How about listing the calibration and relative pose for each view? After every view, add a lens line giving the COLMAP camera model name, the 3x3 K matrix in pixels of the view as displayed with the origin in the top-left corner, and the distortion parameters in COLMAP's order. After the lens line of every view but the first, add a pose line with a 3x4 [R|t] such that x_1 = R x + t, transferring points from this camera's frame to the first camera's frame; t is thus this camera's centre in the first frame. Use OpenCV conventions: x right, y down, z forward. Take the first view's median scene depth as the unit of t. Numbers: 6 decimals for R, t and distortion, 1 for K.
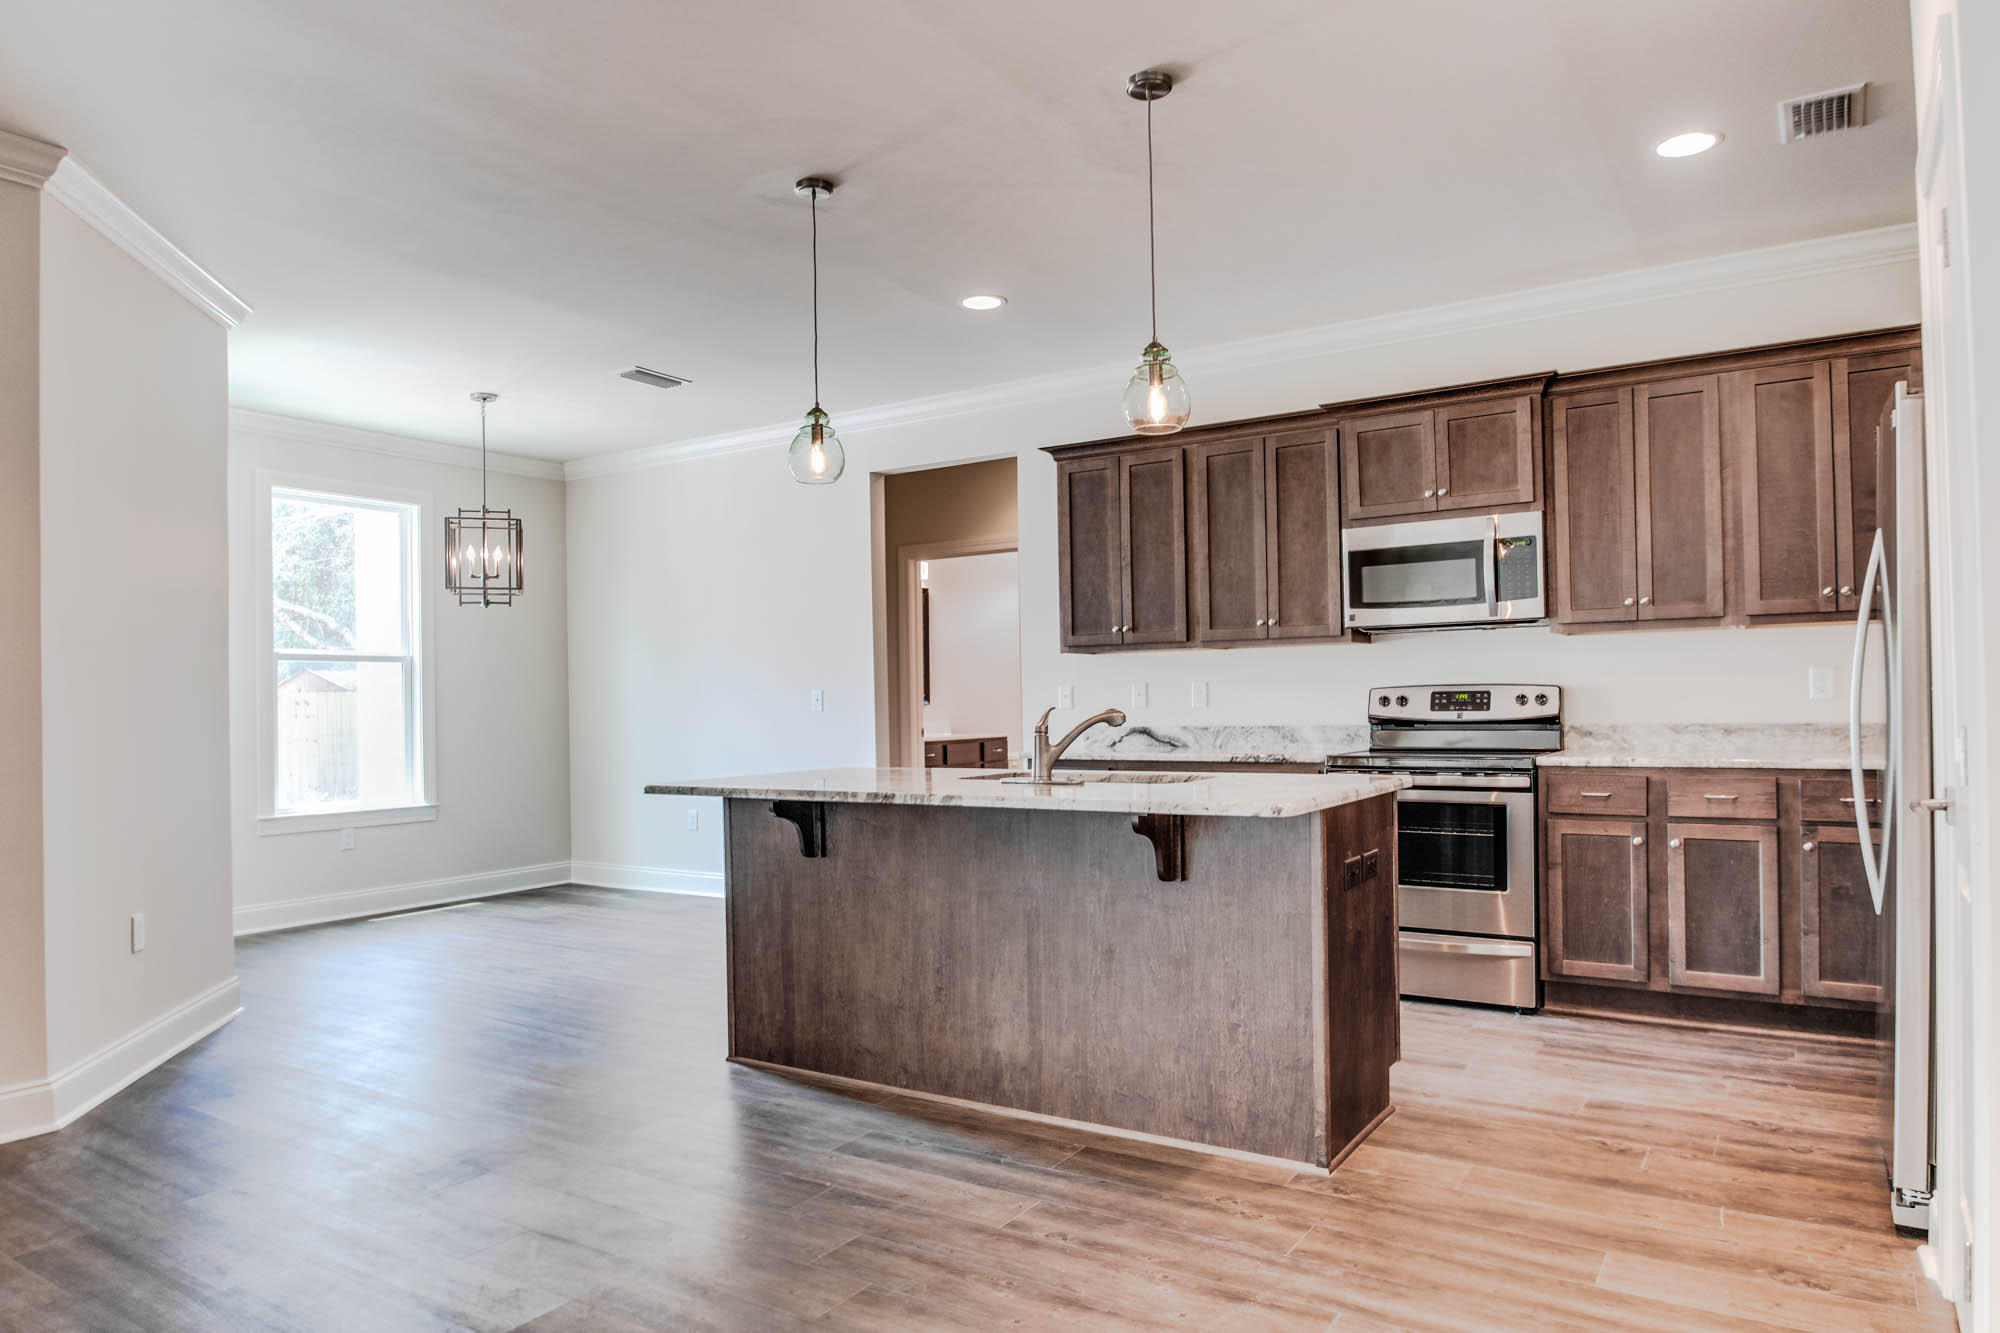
lens RADIAL K [[1270.5, 0, 986.2], [0, 1270.5, 695.3], [0, 0, 1]] dist [-0.041610, 0.017708]
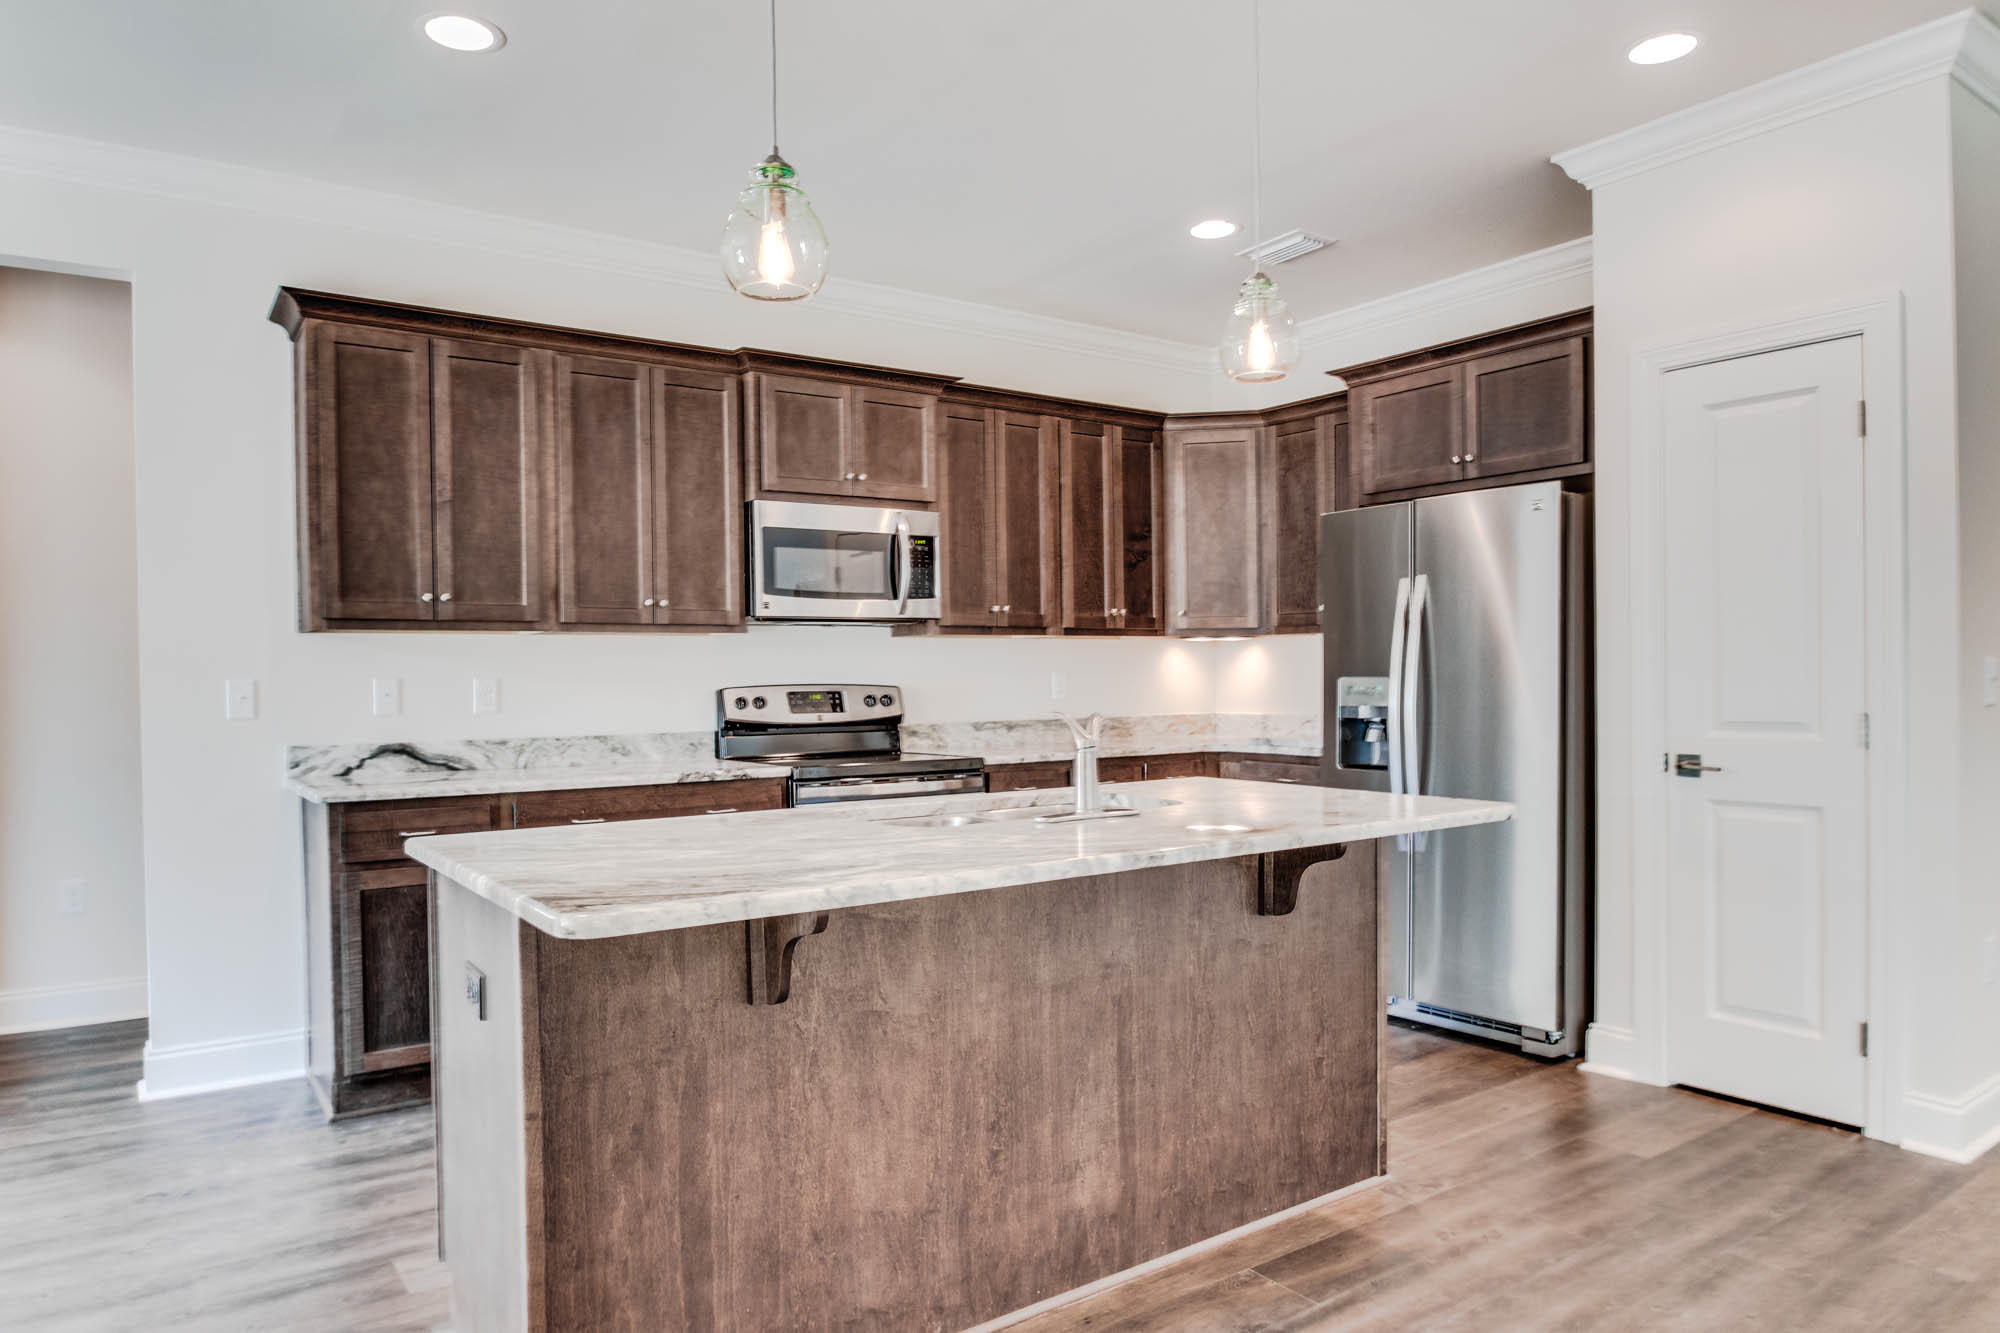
lens RADIAL K [[1270.5, 0, 979.2], [0, 1270.5, 690.3], [0, 0, 1]] dist [-0.041610, 0.017708]
pose [[0.371835, 0.003431, 0.928293, -0.477793], [0.001361, 0.999990, -0.004242, -0.000036], [-0.928298, 0.002841, 0.371827, 0.580145]]
